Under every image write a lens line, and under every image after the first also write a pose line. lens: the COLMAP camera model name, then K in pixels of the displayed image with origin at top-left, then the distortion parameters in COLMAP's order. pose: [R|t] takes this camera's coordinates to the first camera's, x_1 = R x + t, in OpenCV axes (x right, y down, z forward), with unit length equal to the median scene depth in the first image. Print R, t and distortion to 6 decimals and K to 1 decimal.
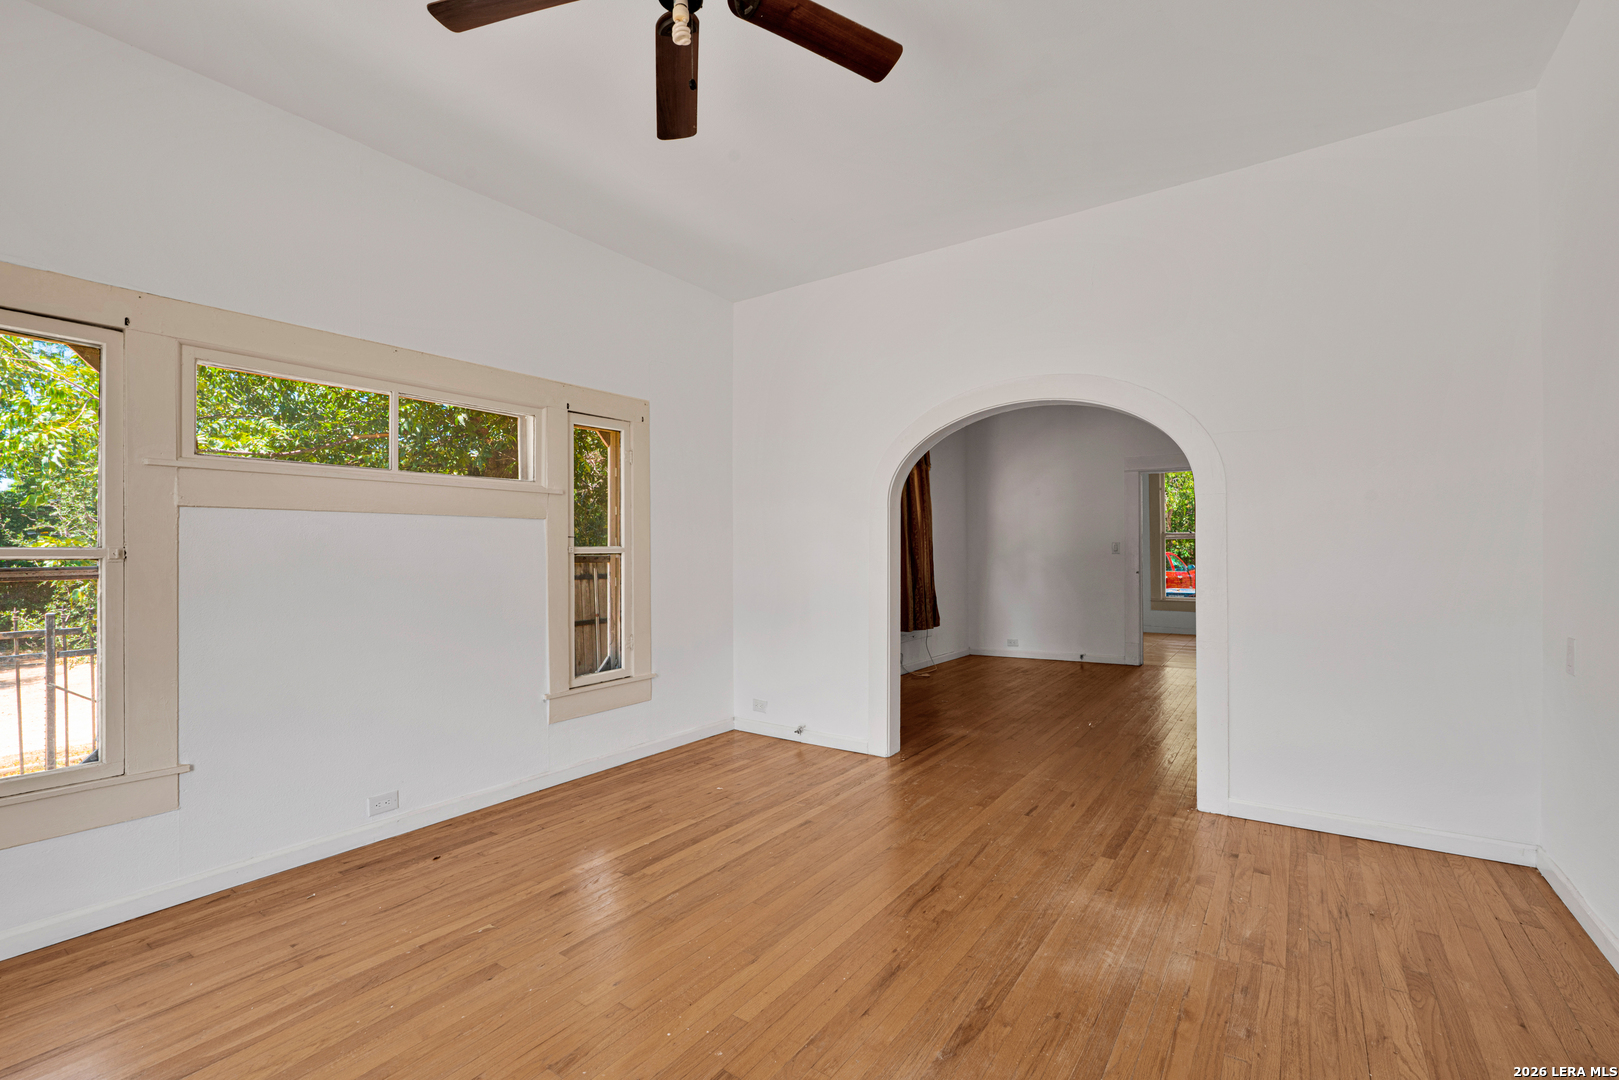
lens RADIAL K [[721.0, 0, 809.6], [0, 721.0, 546.3], [0, 0, 1]] dist [-0.015126, 0.000045]
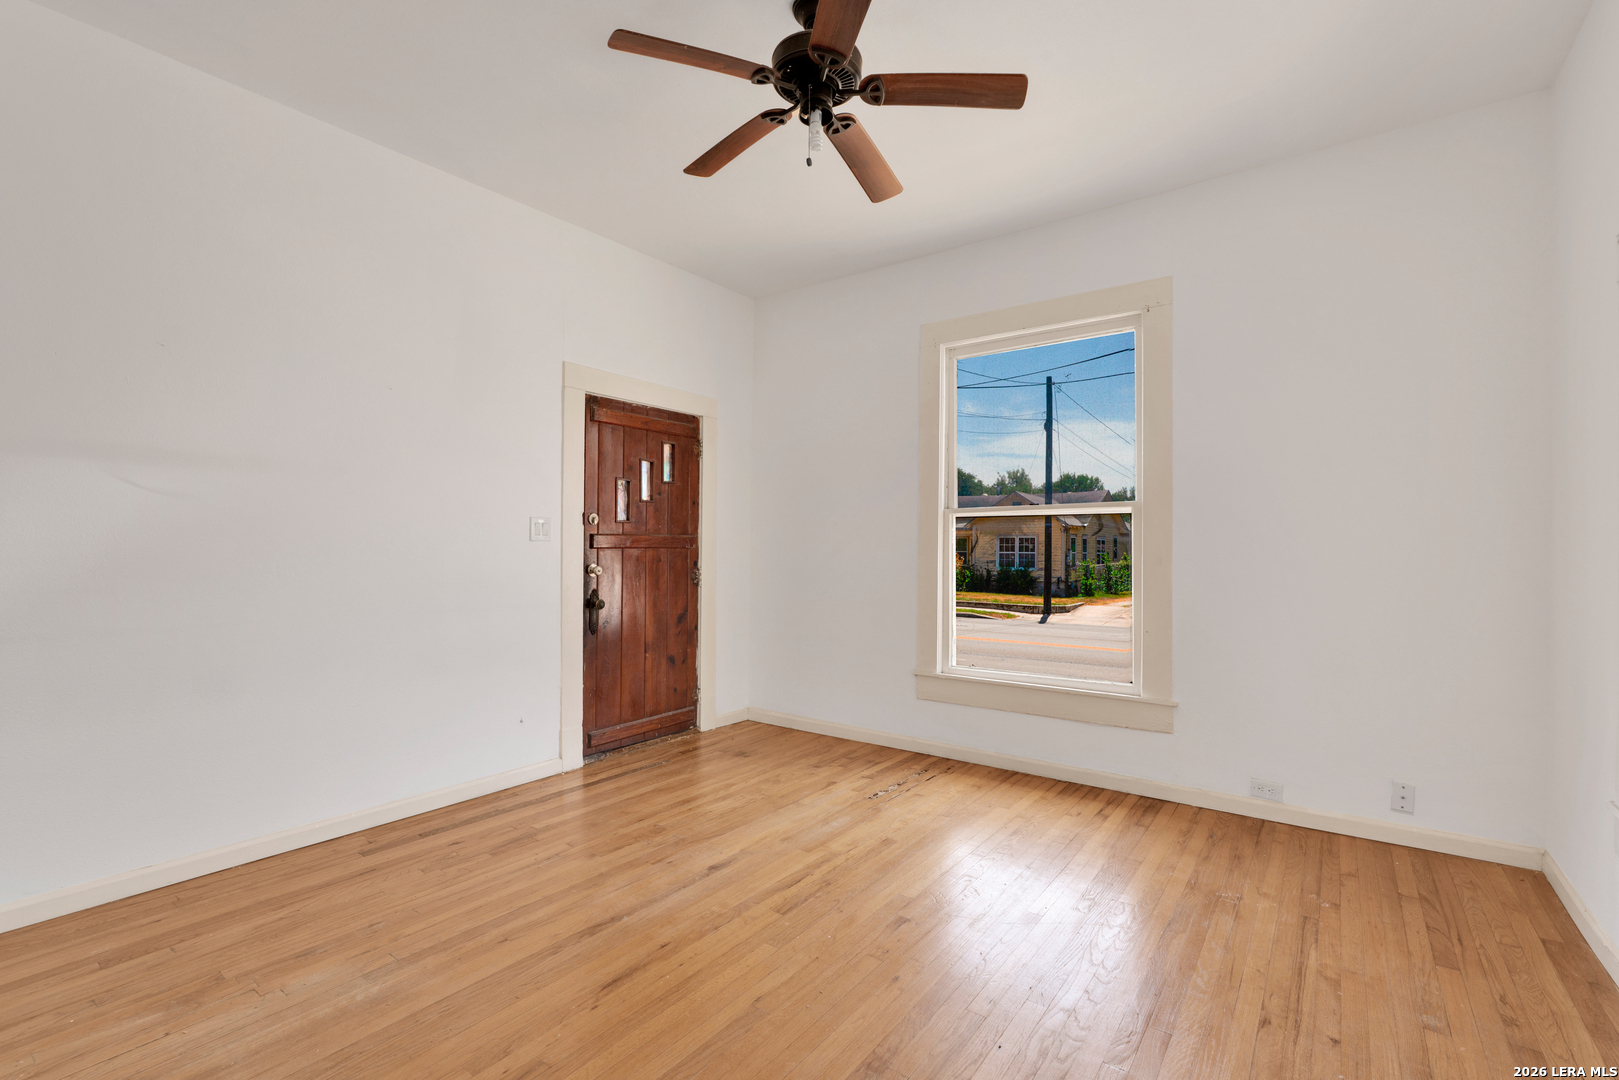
lens RADIAL K [[721.0, 0, 810.7], [0, 721.0, 540.9], [0, 0, 1]] dist [-0.015126, 0.000045]
pose [[-0.999060, 0.000025, 0.043358, -0.108952], [-0.000203, 0.999986, -0.005248, 0.003110], [-0.043358, -0.005252, -0.999046, 1.126208]]
